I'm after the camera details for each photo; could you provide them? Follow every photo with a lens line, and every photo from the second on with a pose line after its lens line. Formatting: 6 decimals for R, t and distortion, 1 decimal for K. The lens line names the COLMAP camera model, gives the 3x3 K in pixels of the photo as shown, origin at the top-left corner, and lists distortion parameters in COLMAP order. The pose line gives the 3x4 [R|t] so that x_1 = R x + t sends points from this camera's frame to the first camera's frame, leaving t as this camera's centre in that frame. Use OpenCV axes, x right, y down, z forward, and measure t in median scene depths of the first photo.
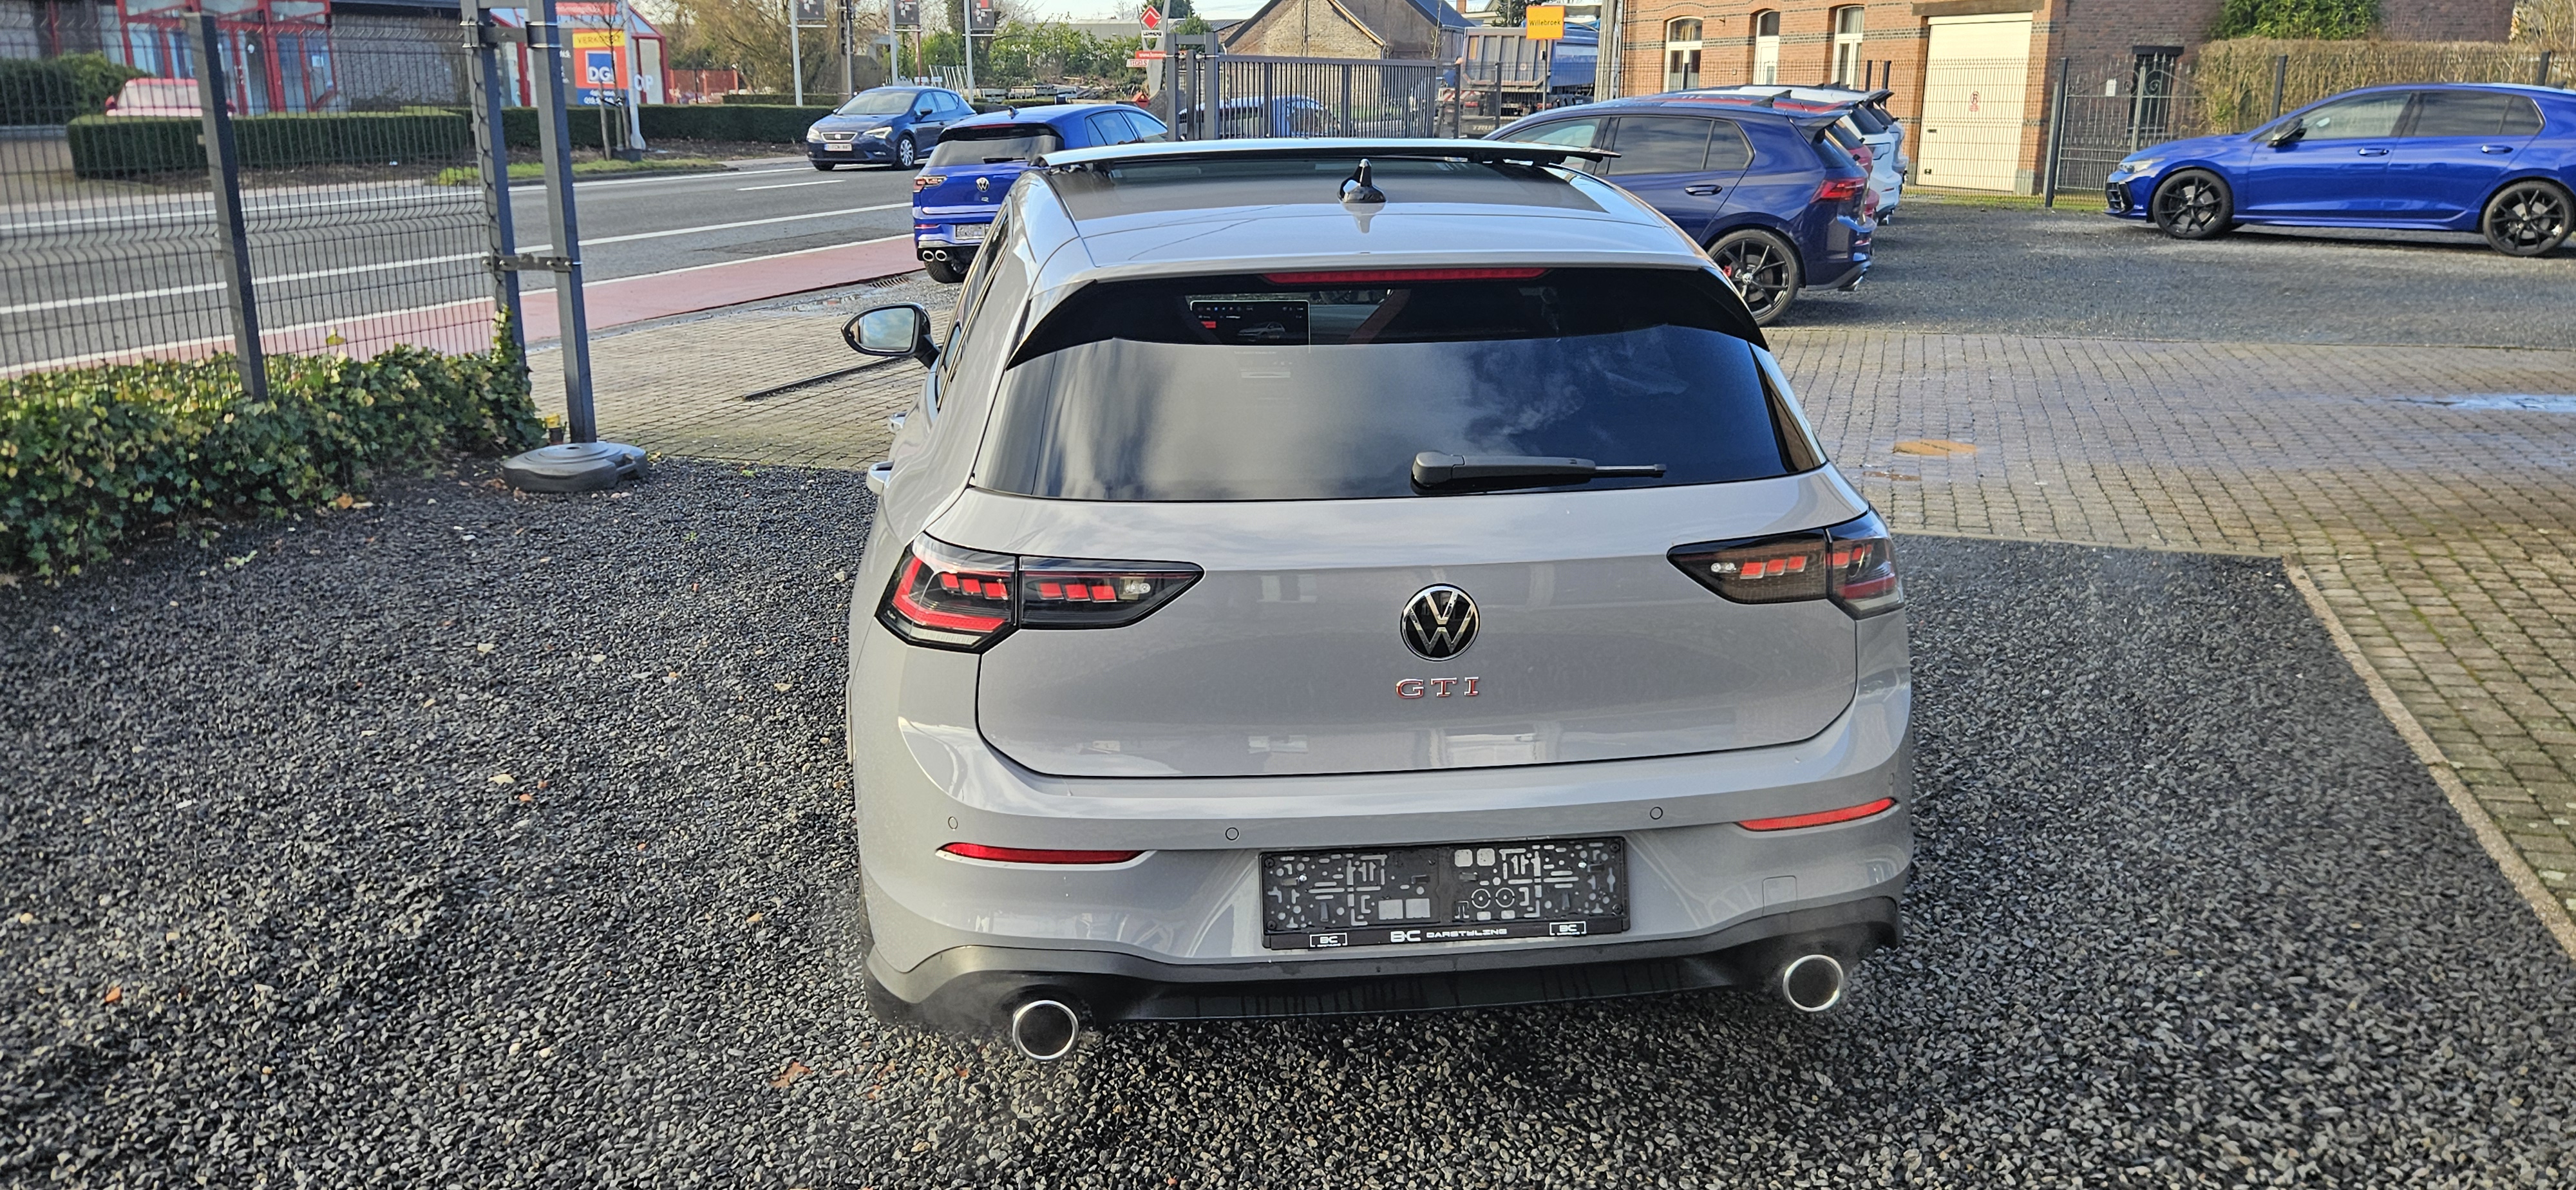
lens RADIAL K [[1952.5, 0, 1288.0], [0, 1952.5, 595.0], [0, 0, 1]] dist [0.008640, 0.002346]
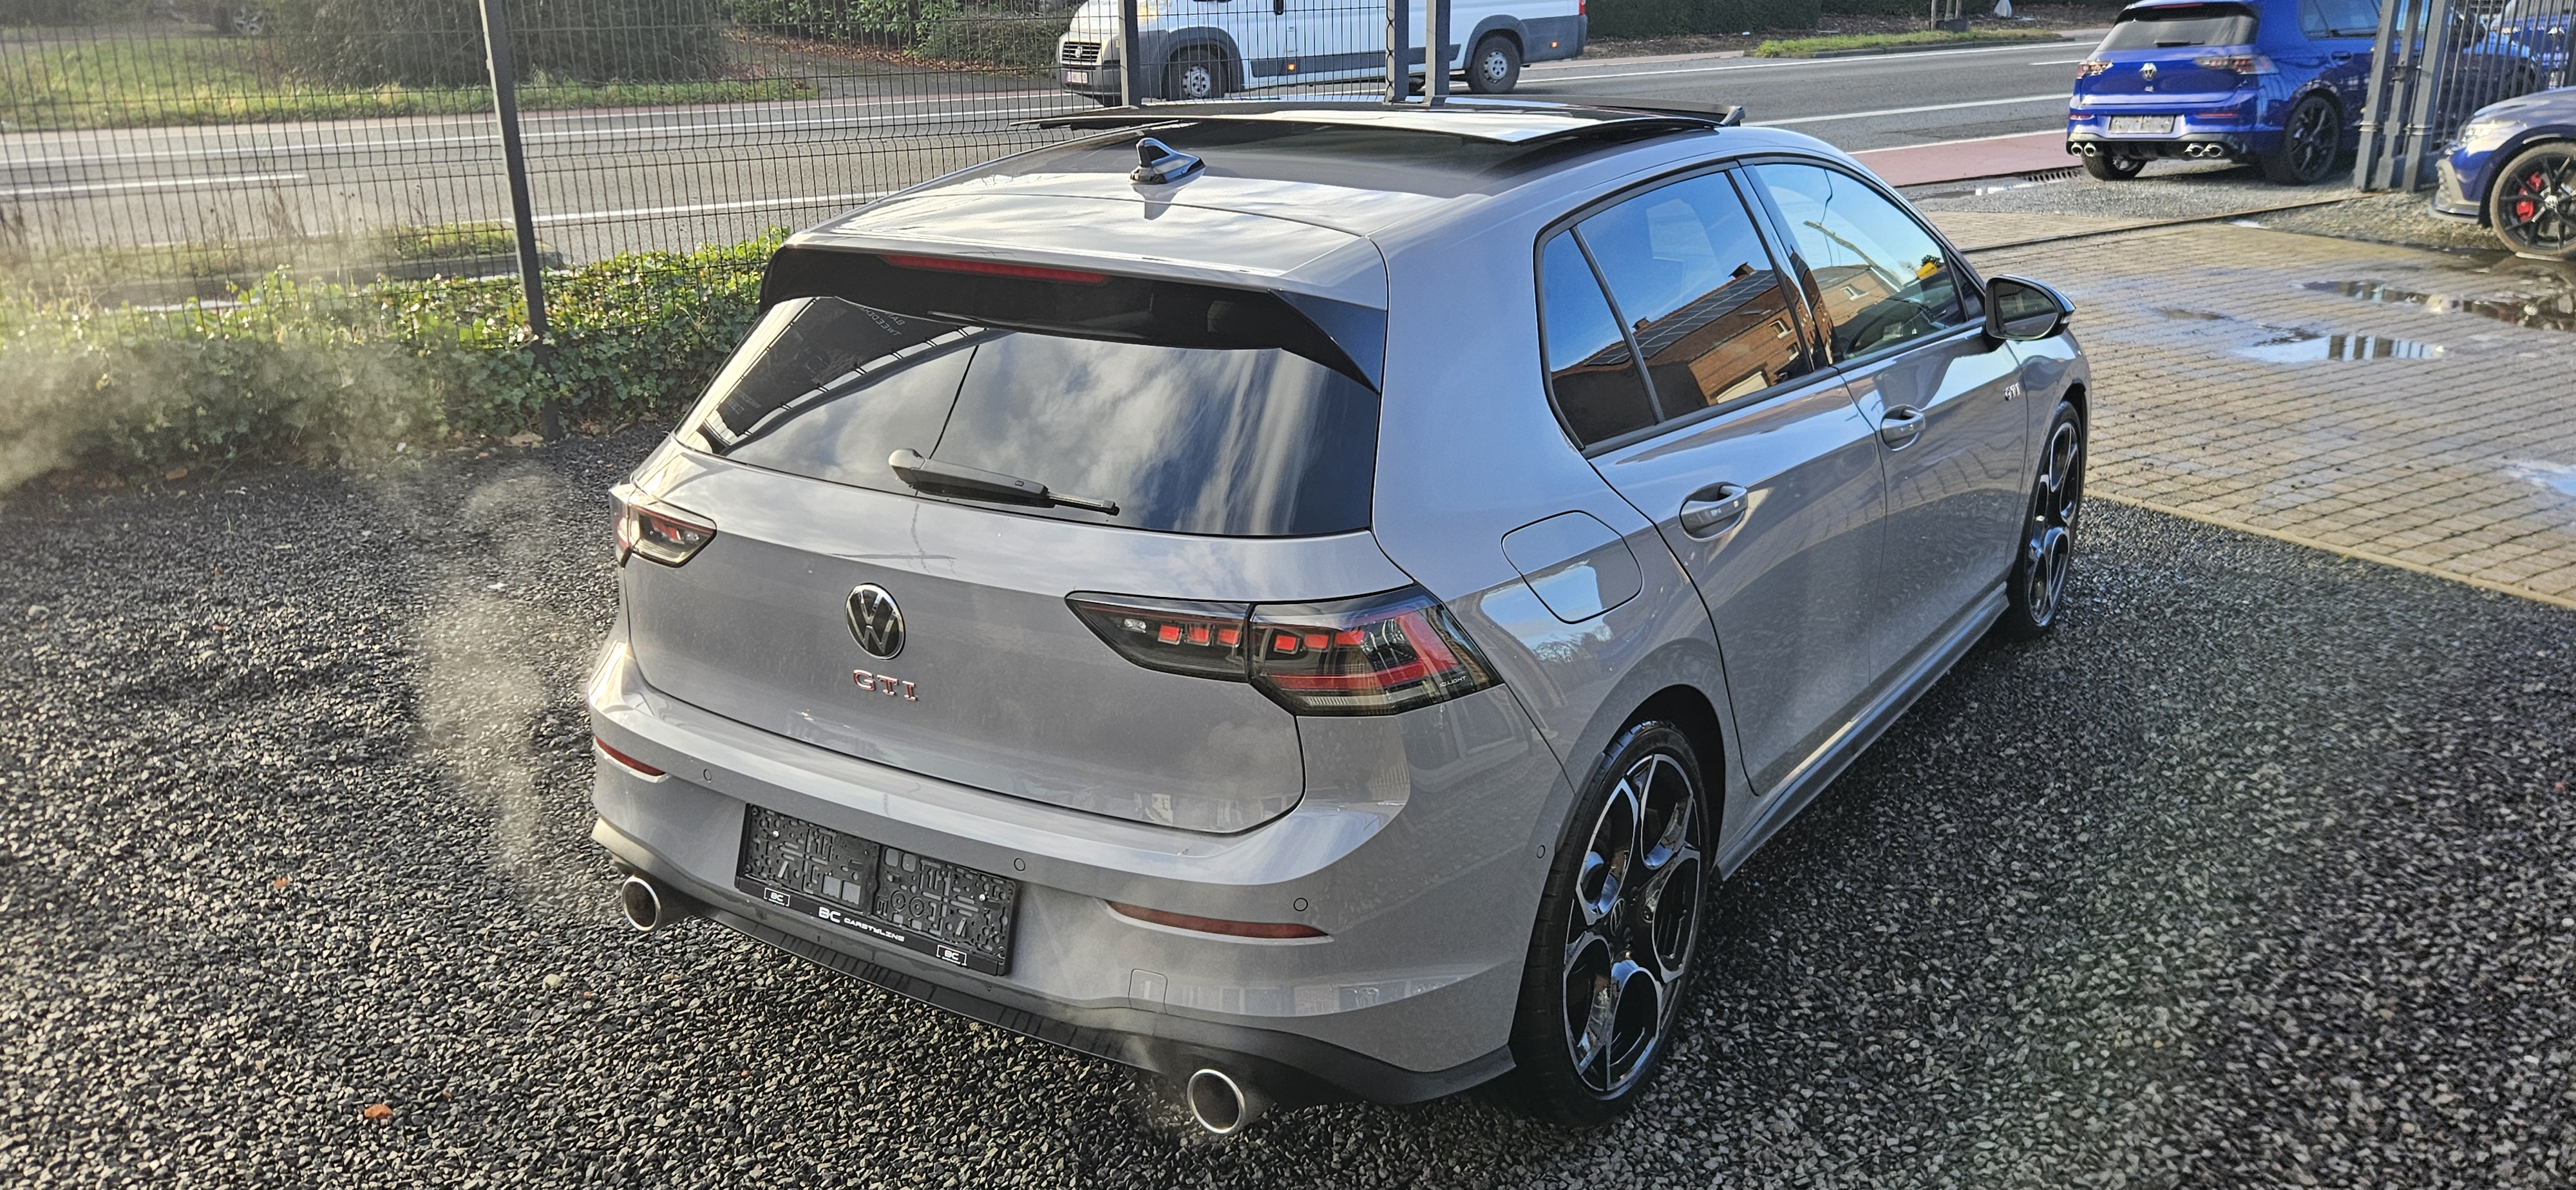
lens RADIAL K [[1952.5, 0, 1288.0], [0, 1952.5, 595.0], [0, 0, 1]] dist [0.008640, 0.002346]
pose [[0.774516, 0.183113, -0.605471, 0.829114], [-0.142774, 0.983089, 0.114680, -0.141728], [0.616231, -0.002376, 0.787562, 0.334918]]
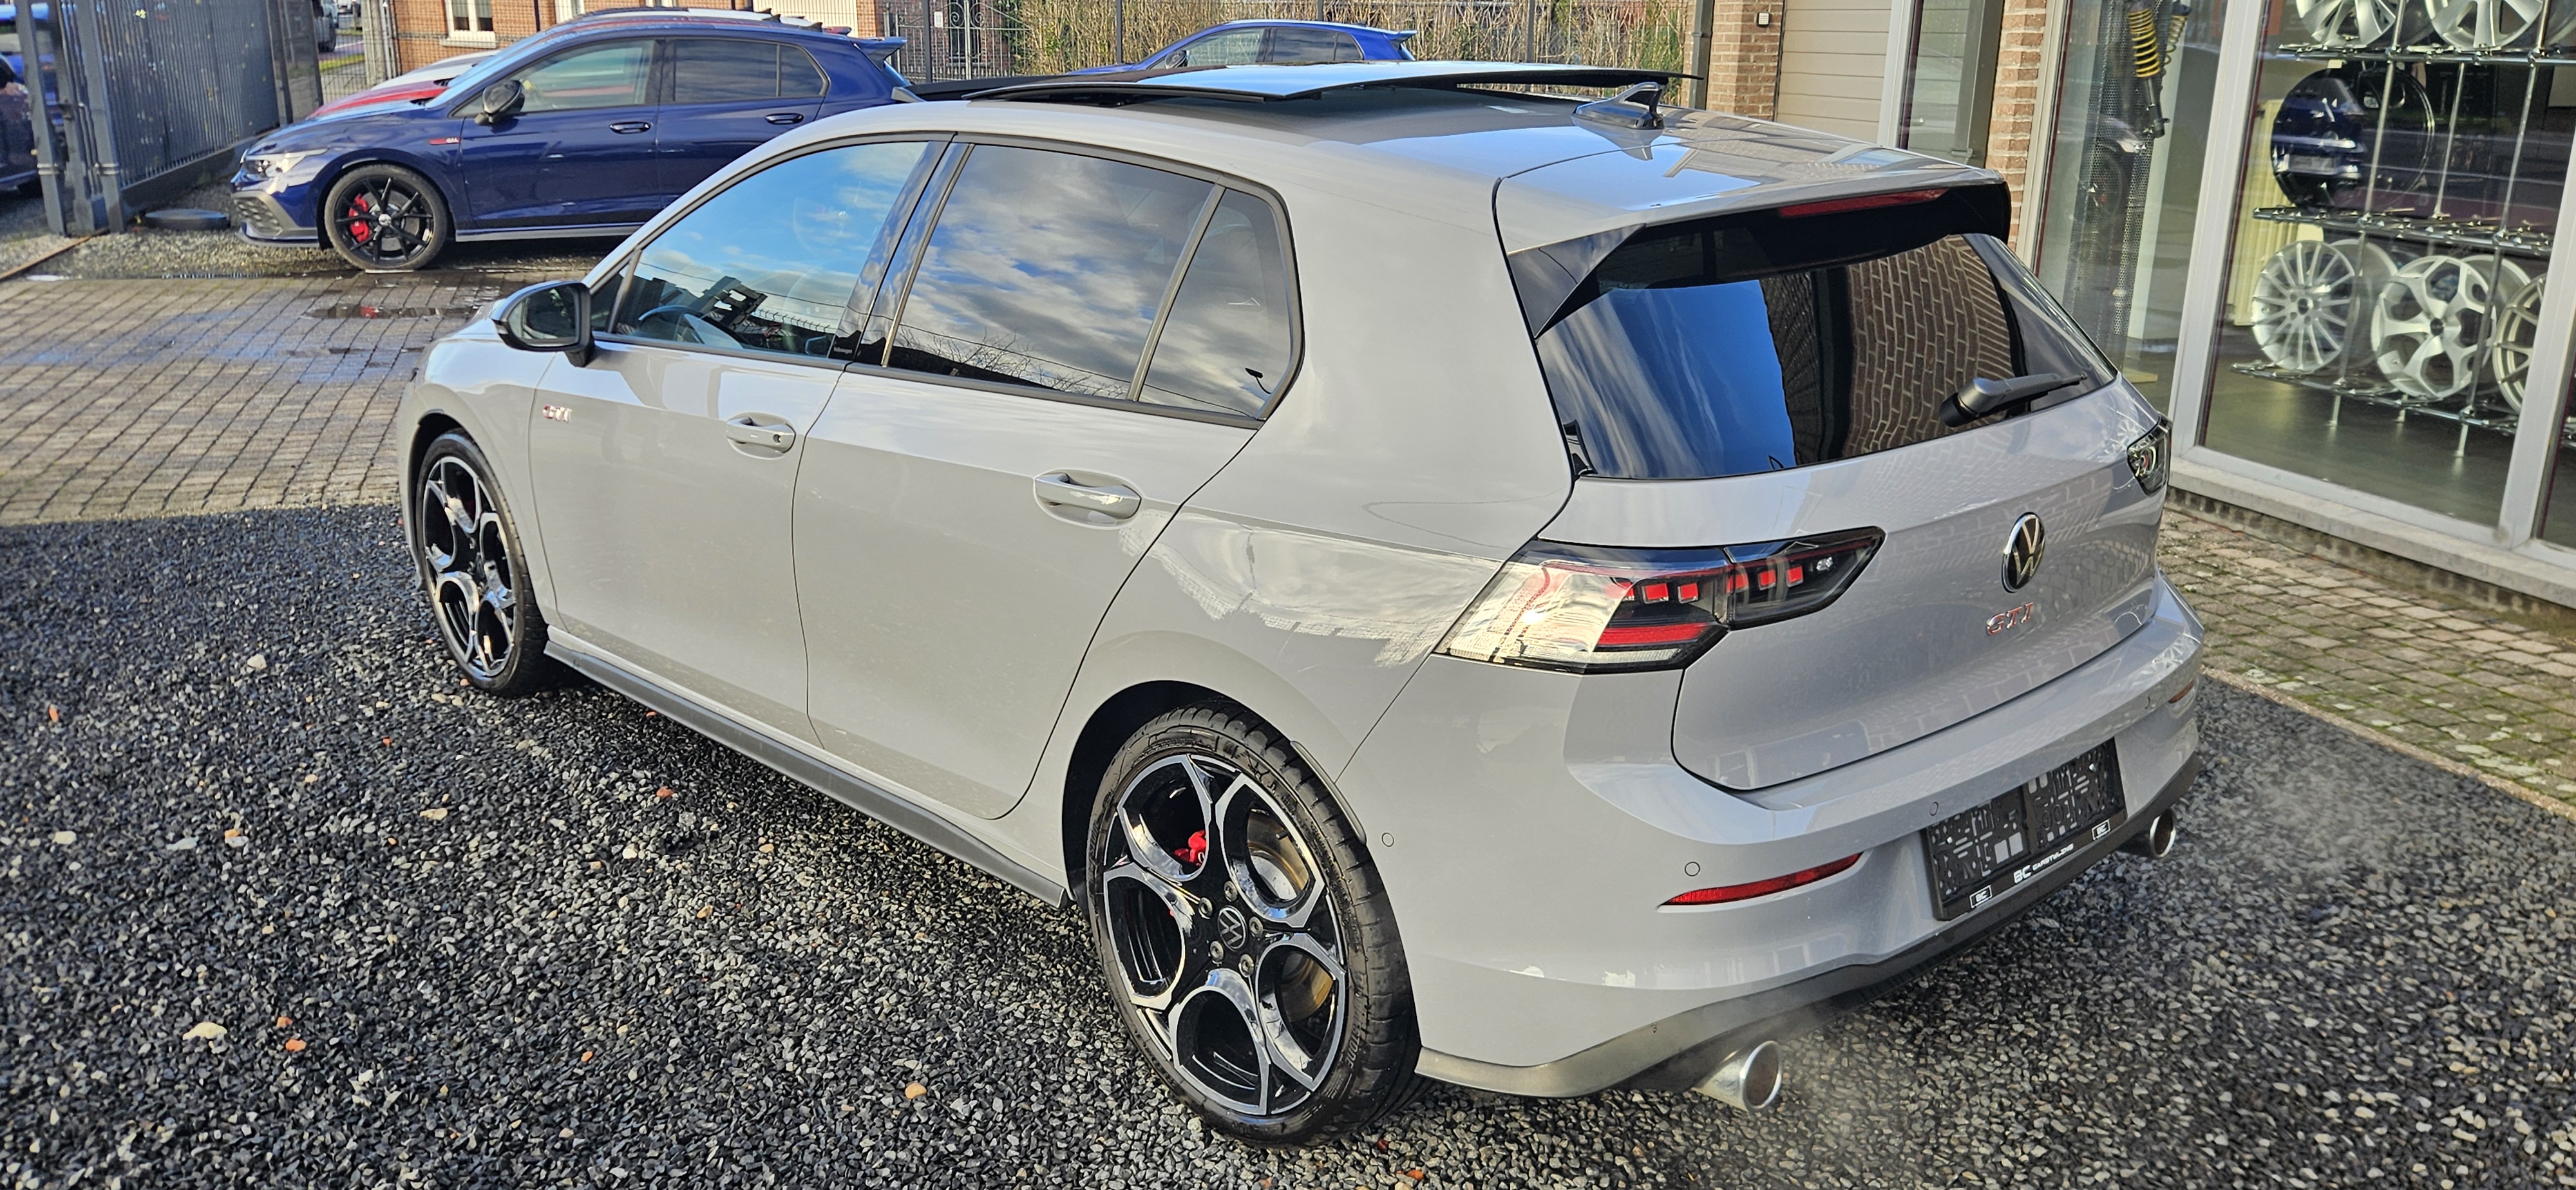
lens RADIAL K [[1952.5, 0, 1288.0], [0, 1952.5, 595.0], [0, 0, 1]] dist [0.008640, 0.002346]
pose [[0.804132, -0.154522, 0.574016, -0.775298], [0.135343, 0.987855, 0.076326, -0.089255], [-0.578839, 0.016313, 0.815279, 0.401799]]
